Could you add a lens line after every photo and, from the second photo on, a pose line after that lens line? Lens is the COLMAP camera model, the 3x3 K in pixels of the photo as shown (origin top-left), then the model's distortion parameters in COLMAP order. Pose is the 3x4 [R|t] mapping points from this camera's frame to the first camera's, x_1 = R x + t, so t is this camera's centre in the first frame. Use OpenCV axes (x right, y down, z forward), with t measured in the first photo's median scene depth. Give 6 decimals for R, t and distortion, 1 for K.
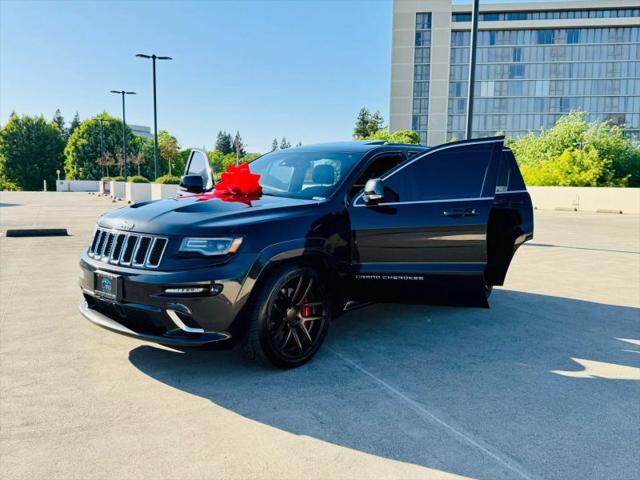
lens RADIAL K [[572.3, 0, 319.2], [0, 572.3, 239.3], [0, 0, 1]] dist [0.081350, -0.126448]
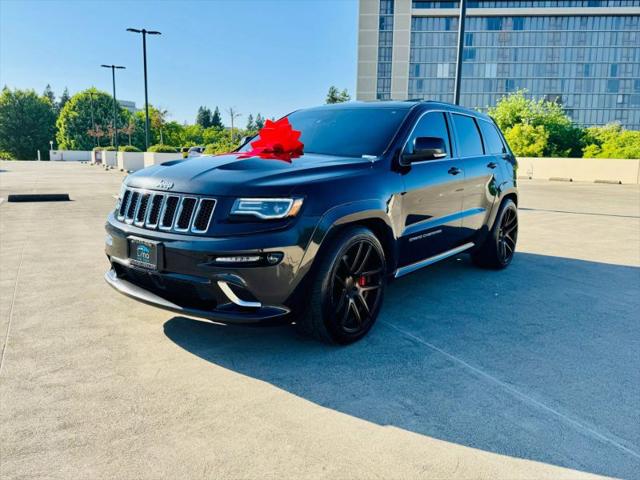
lens RADIAL K [[509.0, 0, 319.4], [0, 509.0, 230.9], [0, 0, 1]] dist [0.059735, -0.085127]
pose [[0.998381, -0.004601, 0.056686, -0.087028], [0.001764, 0.998748, 0.049989, 0.004443], [-0.056845, -0.049808, 0.997140, 0.127627]]
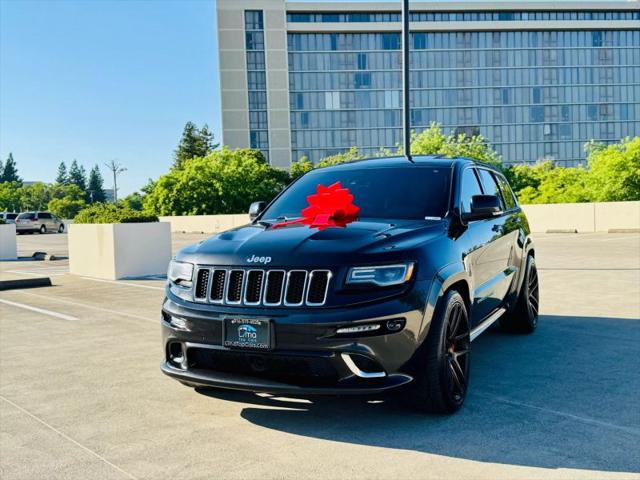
lens RADIAL K [[708.9, 0, 315.1], [0, 708.9, 240.0], [0, 0, 1]] dist [0.067211, 0.000000]
pose [[0.964334, -0.056427, 0.258603, -0.316204], [0.072100, 0.996066, -0.051523, 0.003737], [-0.254678, 0.068331, 0.964609, -0.005165]]
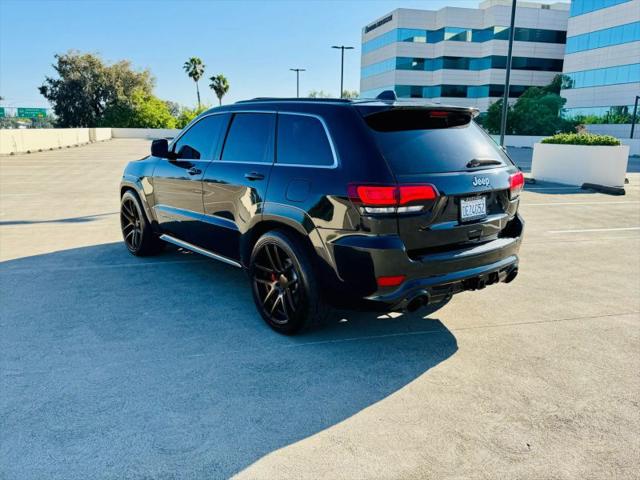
lens RADIAL K [[509.0, 0, 316.2], [0, 509.0, 238.6], [0, 0, 1]] dist [0.059735, -0.085127]
pose [[-0.175166, 0.189858, -0.966059, 0.783724], [-0.115114, 0.970551, 0.211613, -0.117575], [0.977786, 0.148275, -0.148152, 1.059605]]
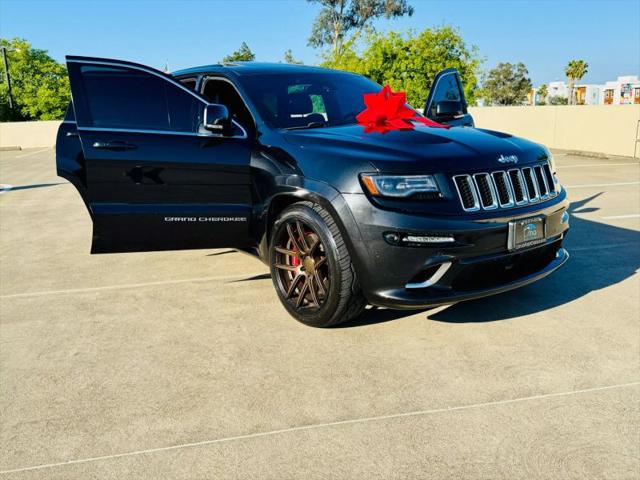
lens RADIAL K [[562.1, 0, 311.4], [0, 562.1, 243.6], [0, 0, 1]] dist [0.088140, -0.142402]
pose [[0.222178, -0.243753, 0.944045, -0.725387], [0.133025, 0.966770, 0.218313, -0.074500], [-0.965889, 0.077078, 0.247220, 0.660214]]
